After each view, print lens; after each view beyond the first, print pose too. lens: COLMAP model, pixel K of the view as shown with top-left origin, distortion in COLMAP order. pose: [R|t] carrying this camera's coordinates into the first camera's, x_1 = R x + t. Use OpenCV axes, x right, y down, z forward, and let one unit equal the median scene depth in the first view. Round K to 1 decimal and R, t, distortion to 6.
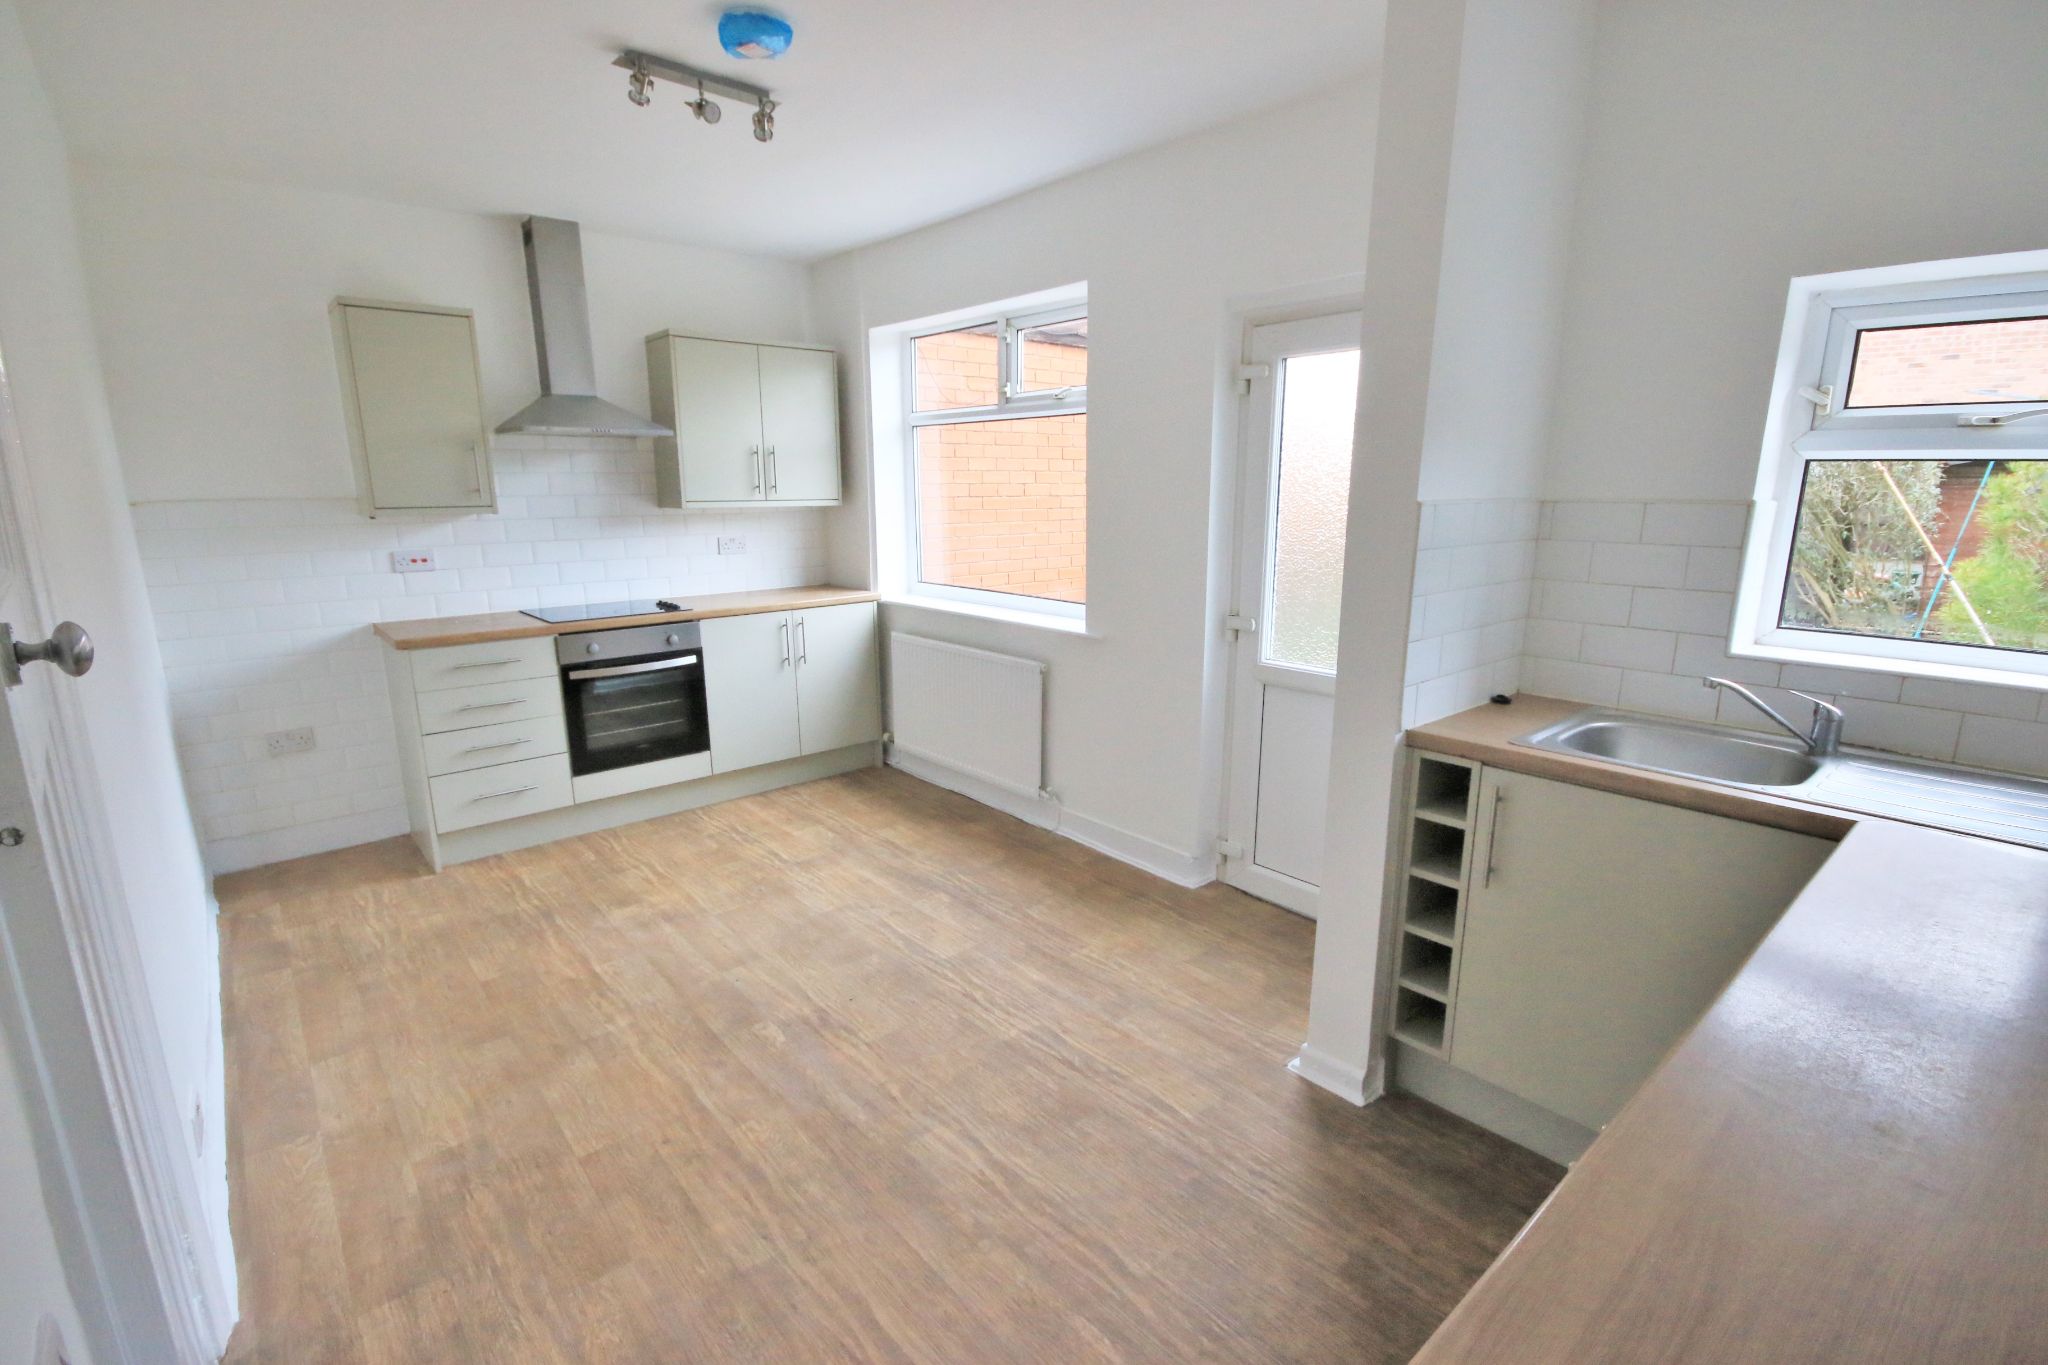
lens RADIAL K [[959.3, 0, 1024.0], [0, 959.3, 682.5], [0, 0, 1]] dist [-0.001001, -0.006026]
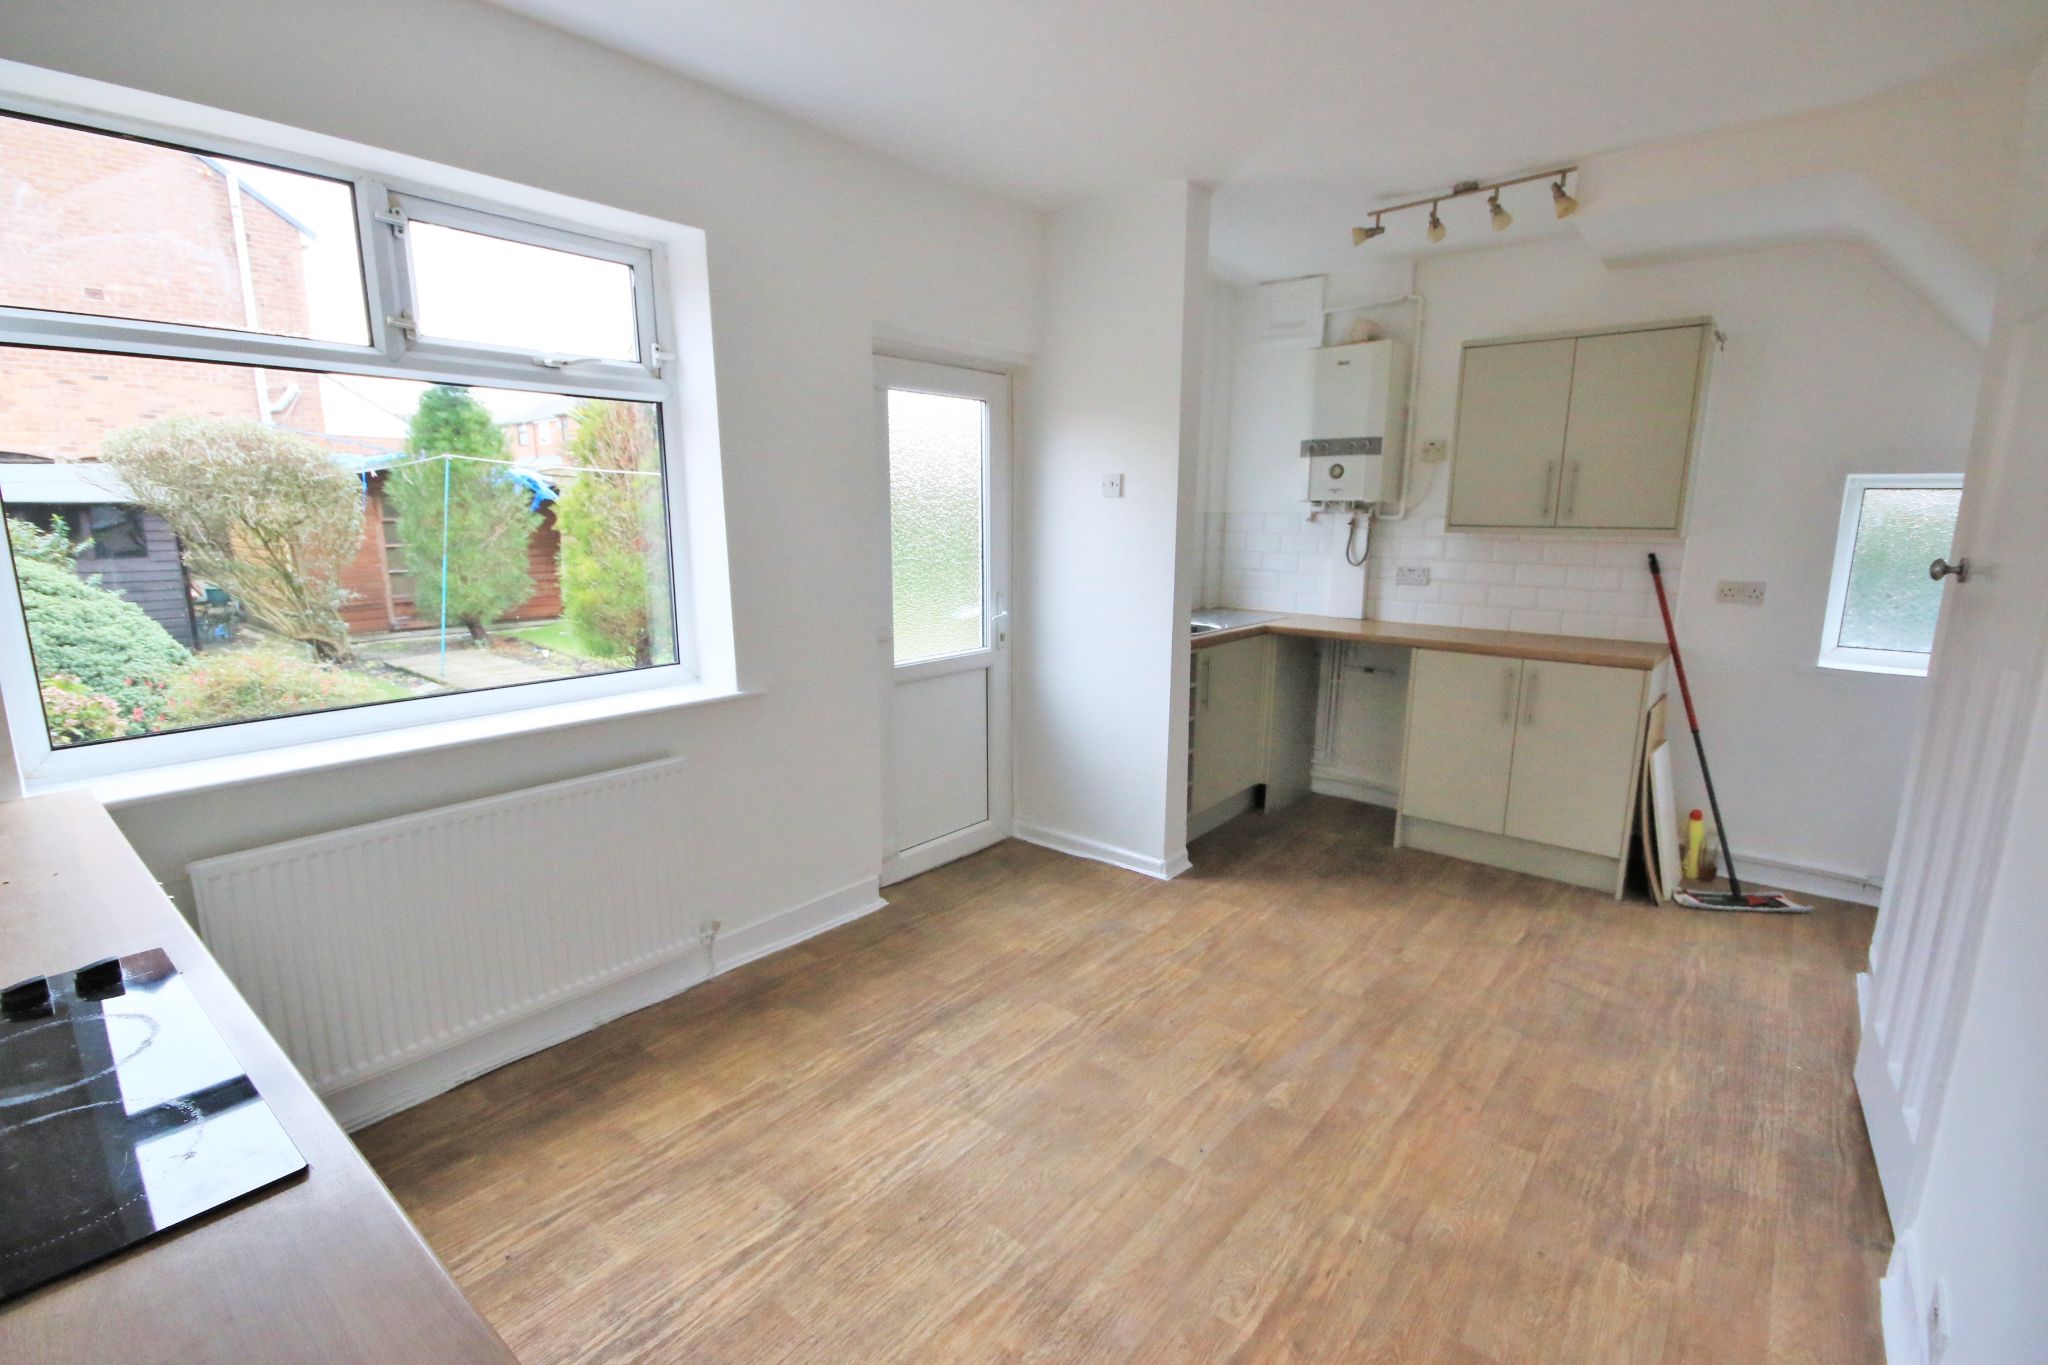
lens RADIAL K [[936.4, 0, 1021.6], [0, 936.4, 687.9], [0, 0, 1]] dist [0.001115, -0.008159]
pose [[-0.180203, -0.184487, 0.966174, -0.933323], [0.193808, 0.956339, 0.218756, -0.233141], [-0.964347, 0.226672, -0.136581, 1.169485]]
